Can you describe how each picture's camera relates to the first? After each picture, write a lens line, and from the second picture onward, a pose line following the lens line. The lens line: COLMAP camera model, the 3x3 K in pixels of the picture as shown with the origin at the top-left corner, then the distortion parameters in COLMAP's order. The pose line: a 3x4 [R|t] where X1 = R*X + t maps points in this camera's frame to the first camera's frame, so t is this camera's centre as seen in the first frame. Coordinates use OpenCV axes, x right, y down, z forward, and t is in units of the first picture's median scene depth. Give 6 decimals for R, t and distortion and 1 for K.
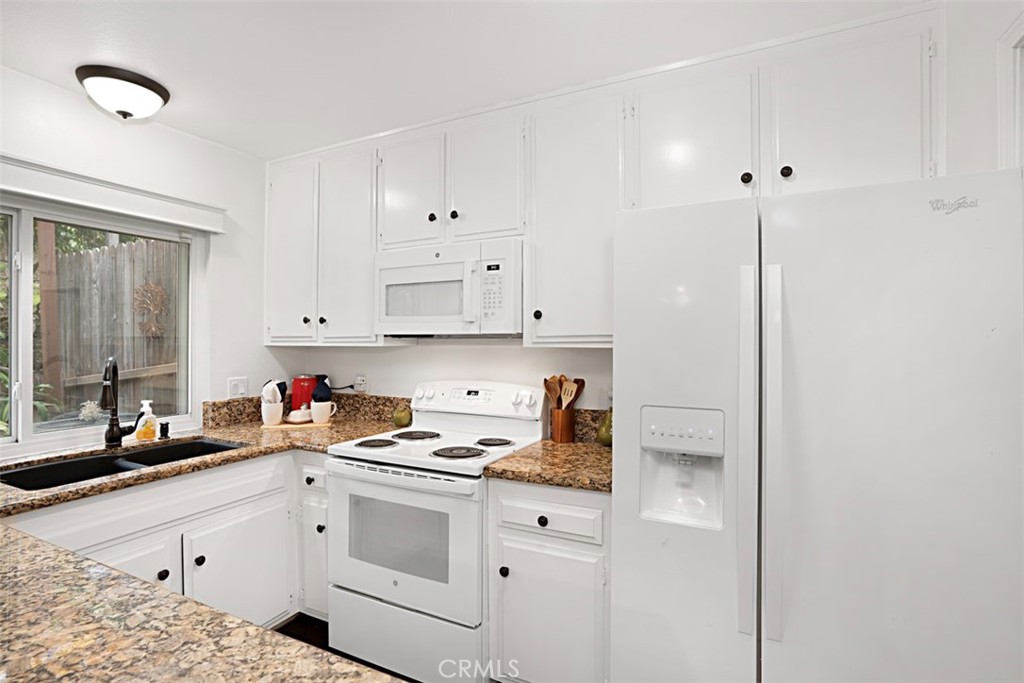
lens RADIAL K [[500.4, 0, 502.9], [0, 500.4, 340.2], [0, 0, 1]] dist [-0.012117, 0.000466]
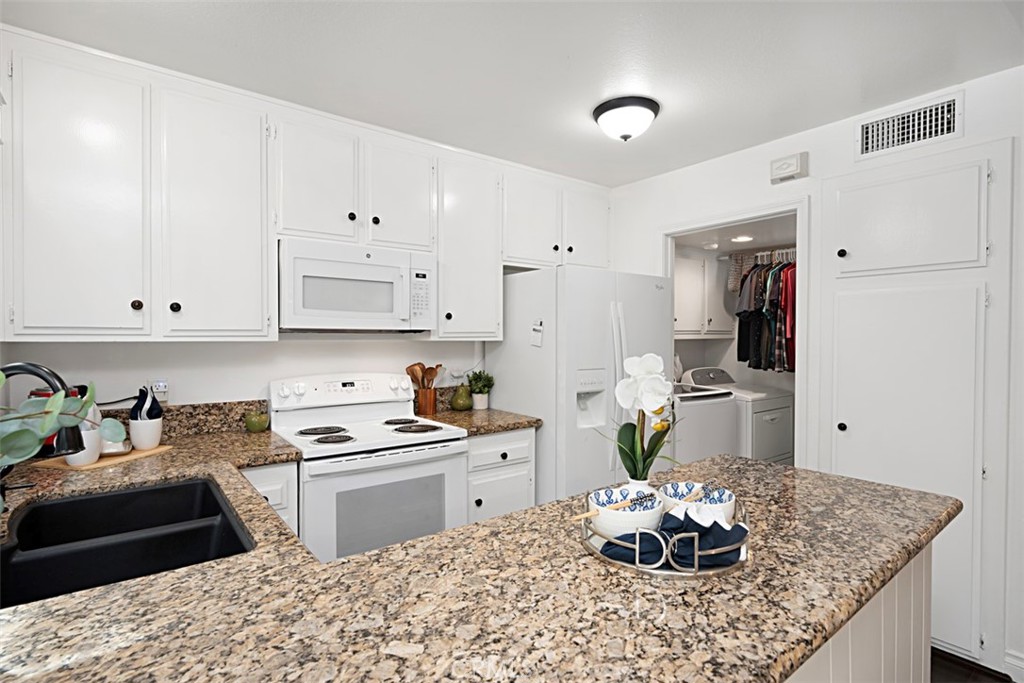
lens RADIAL K [[500.4, 0, 530.7], [0, 500.4, 337.7], [0, 0, 1]] dist [-0.012117, 0.000466]
pose [[0.419962, -0.002992, 0.907537, -0.954327], [-0.003071, 0.999984, 0.004718, -0.000397], [-0.907537, -0.004768, 0.419946, 0.228482]]
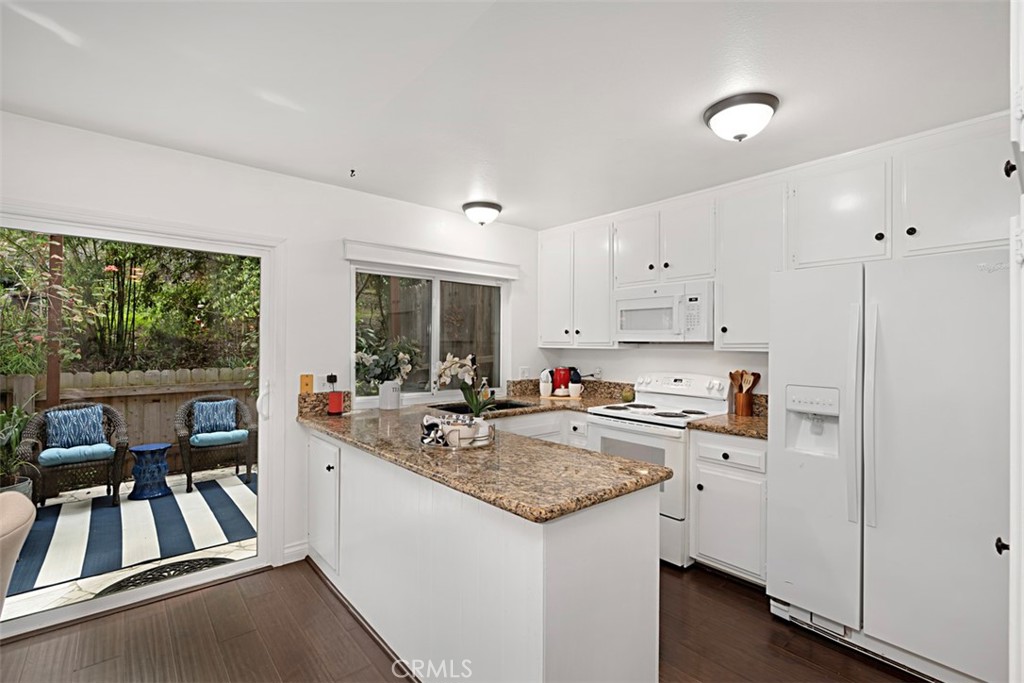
lens RADIAL K [[462.3, 0, 503.7], [0, 462.3, 337.0], [0, 0, 1]] dist [-0.028293, 0.012656]
pose [[0.920276, 0.002131, -0.391265, -0.001707], [-0.007938, 0.999881, -0.013225, -0.003789], [0.391190, 0.015277, 0.920183, -0.524955]]
